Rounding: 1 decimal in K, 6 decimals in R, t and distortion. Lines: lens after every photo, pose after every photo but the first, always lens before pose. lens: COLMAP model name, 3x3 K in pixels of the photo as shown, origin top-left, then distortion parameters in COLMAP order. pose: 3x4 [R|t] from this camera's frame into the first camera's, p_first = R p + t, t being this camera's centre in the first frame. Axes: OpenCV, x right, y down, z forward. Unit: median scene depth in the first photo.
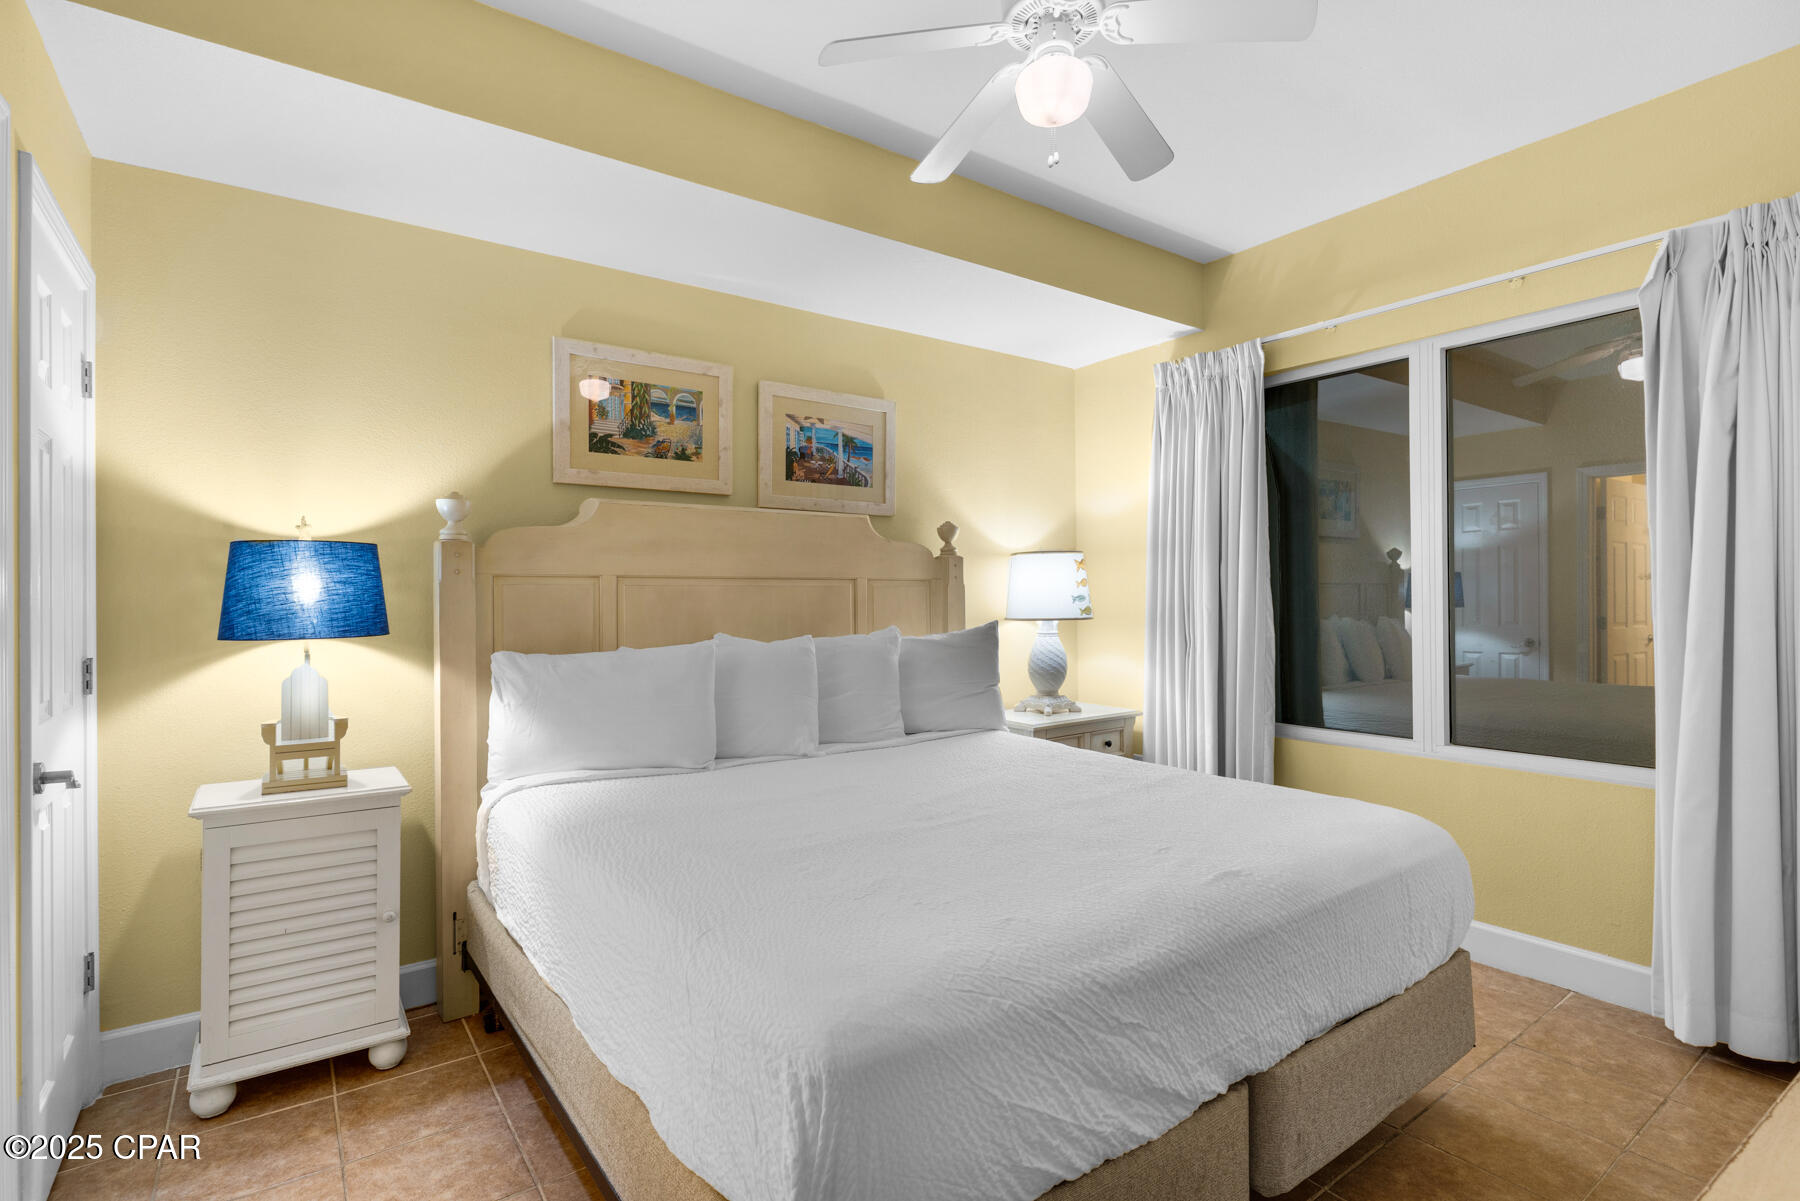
lens RADIAL K [[875.9, 0, 903.6], [0, 875.9, 603.8], [0, 0, 1]] dist [0.001107, 0.002056]
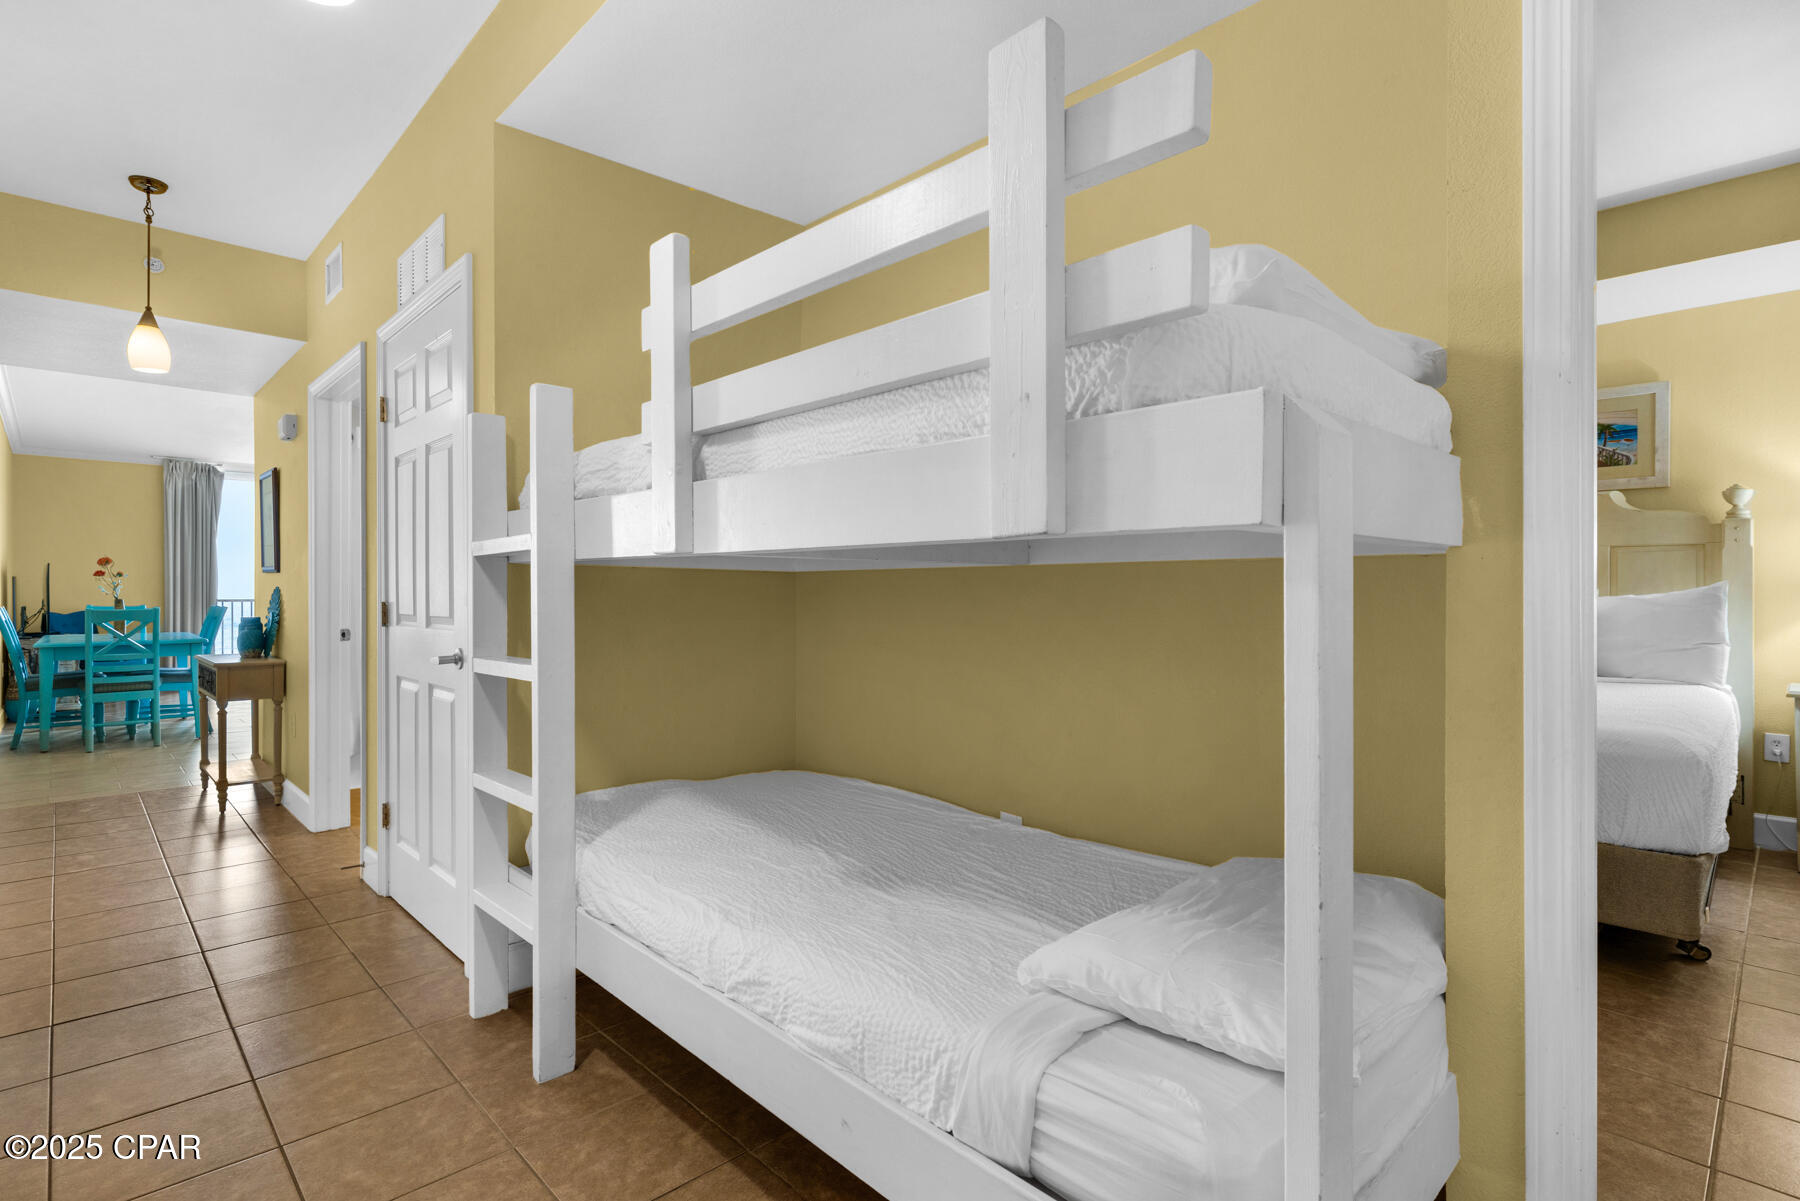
lens RADIAL K [[875.9, 0, 909.4], [0, 875.9, 596.2], [0, 0, 1]] dist [0.001107, 0.002056]
pose [[0.151719, 0.016338, -0.988289, 1.035092], [0.004932, 0.999838, 0.017286, 0.014327], [0.988411, -0.007497, 0.151614, -0.105436]]
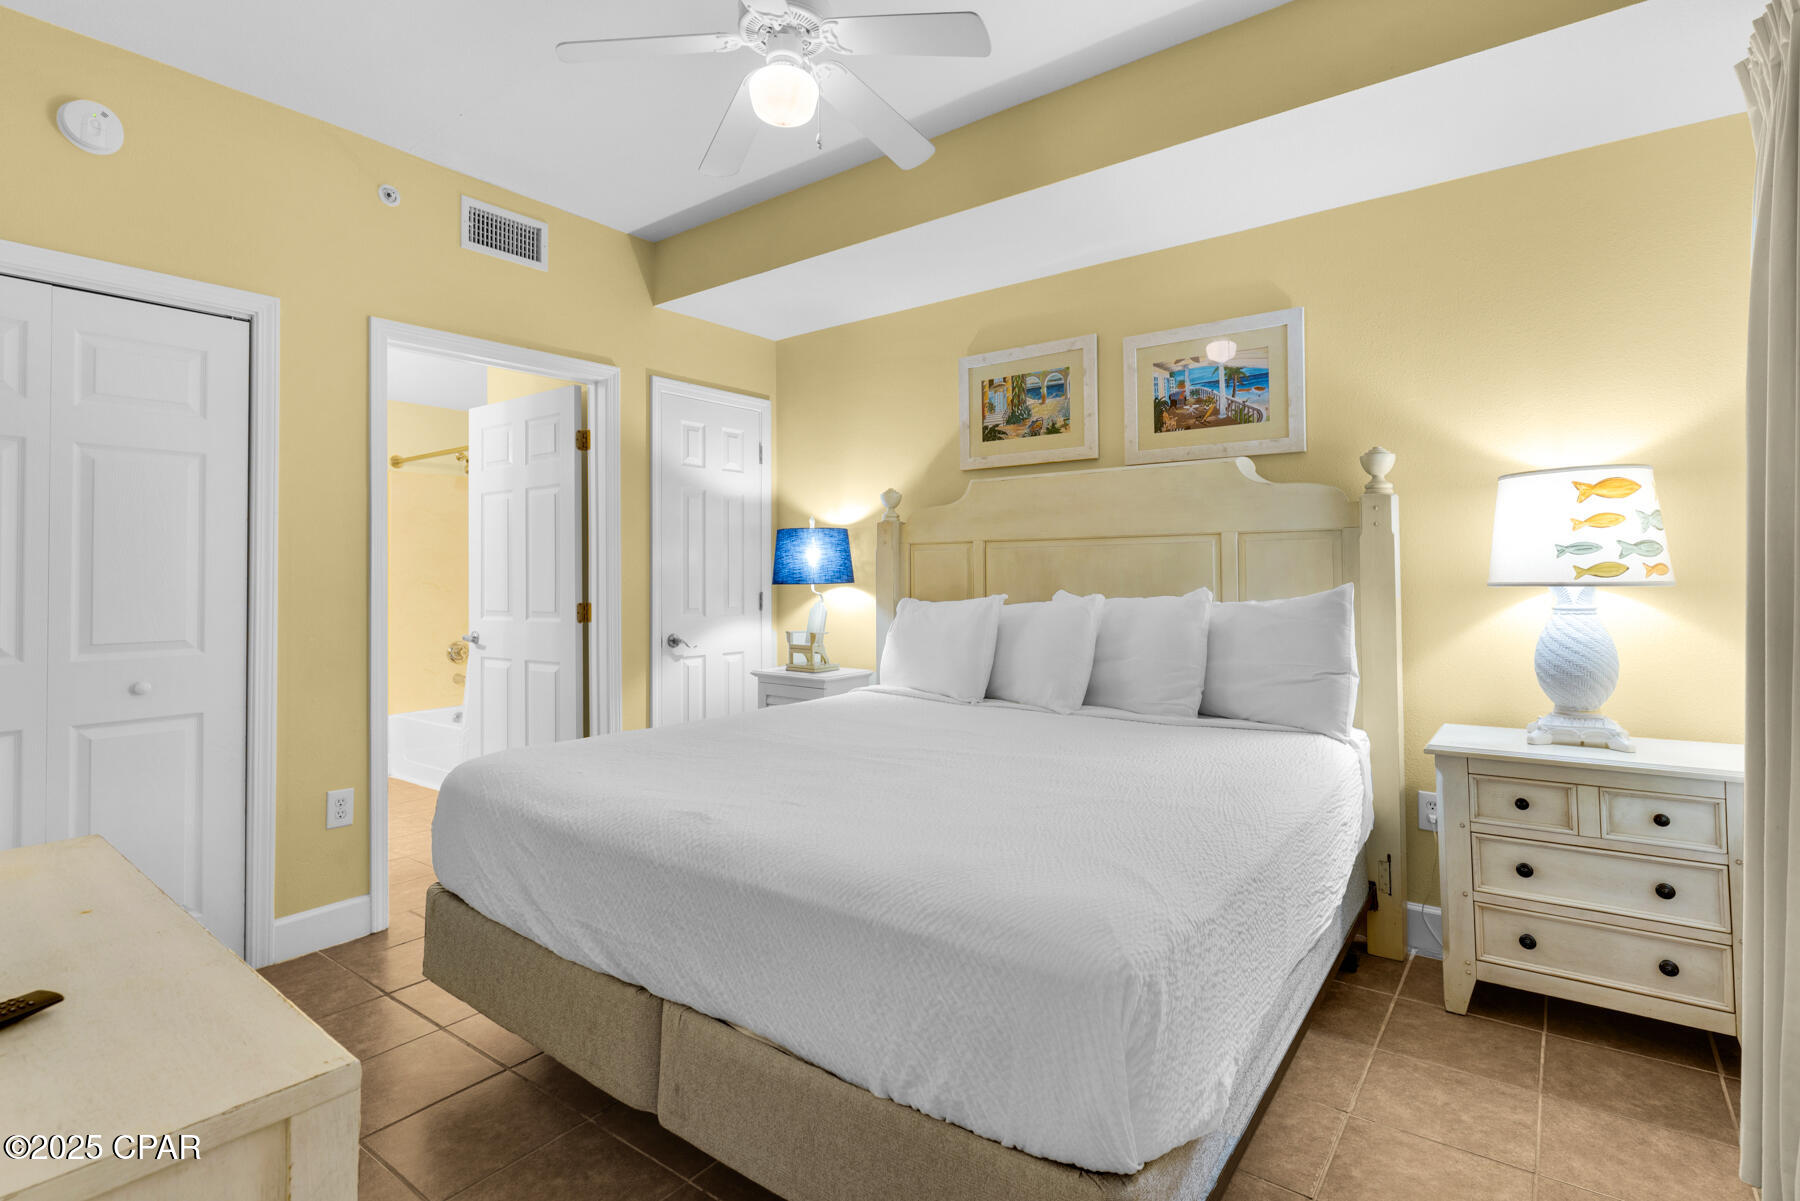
lens RADIAL K [[875.9, 0, 917.7], [0, 875.9, 560.8], [0, 0, 1]] dist [0.001107, 0.002056]
pose [[0.301907, -0.007309, -0.953309, 0.718799], [0.006638, 0.999962, -0.005564, 0.002113], [0.953314, -0.004648, 0.301944, 0.476960]]
